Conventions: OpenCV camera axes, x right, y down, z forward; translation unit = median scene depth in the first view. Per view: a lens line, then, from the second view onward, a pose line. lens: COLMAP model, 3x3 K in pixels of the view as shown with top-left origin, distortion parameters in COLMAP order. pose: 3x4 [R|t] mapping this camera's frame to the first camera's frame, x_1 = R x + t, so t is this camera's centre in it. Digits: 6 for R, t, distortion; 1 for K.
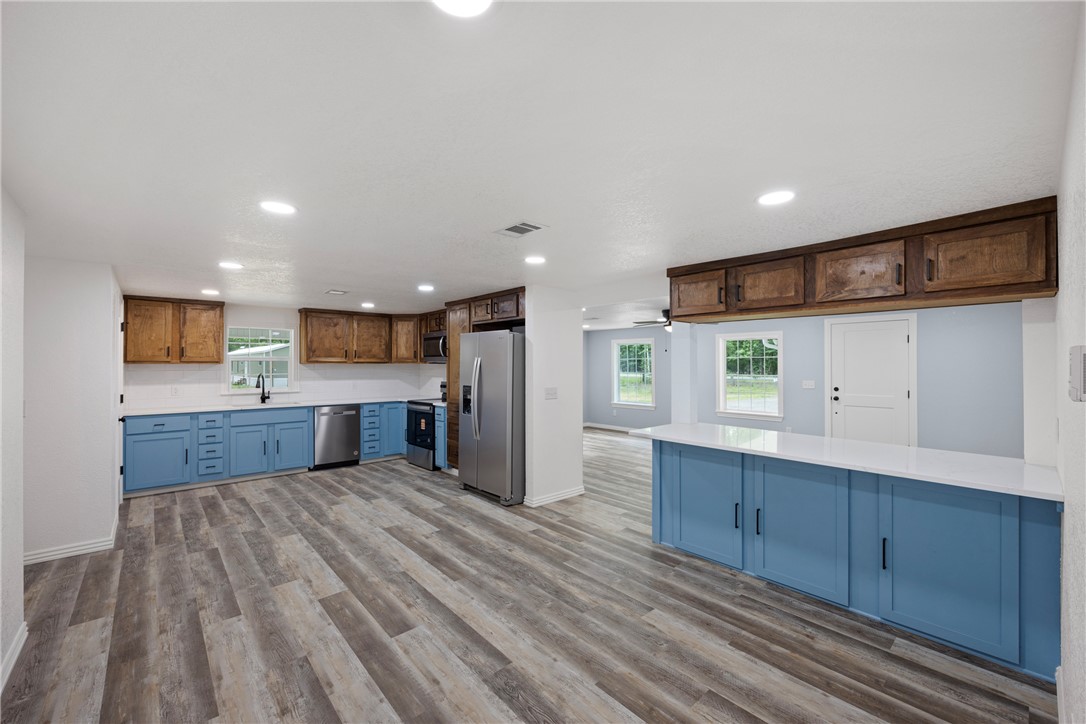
lens RADIAL K [[440.2, 0, 549.5], [0, 440.2, 361.9], [0, 0, 1]] dist [-0.002424, 0.000325]
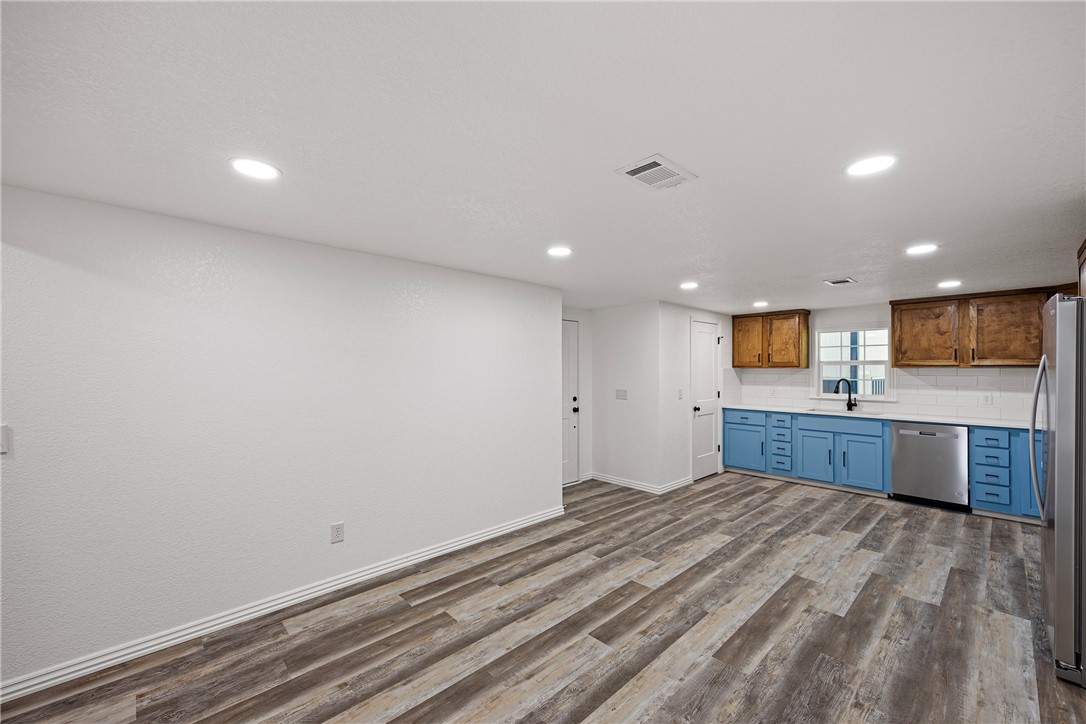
lens RADIAL K [[440.2, 0, 552.3], [0, 440.2, 364.9], [0, 0, 1]] dist [-0.002424, 0.000325]
pose [[0.022076, -0.008325, -0.999722, 0.392235], [0.005826, 0.999949, -0.008198, 0.001851], [0.999739, -0.005644, 0.022124, 0.518467]]
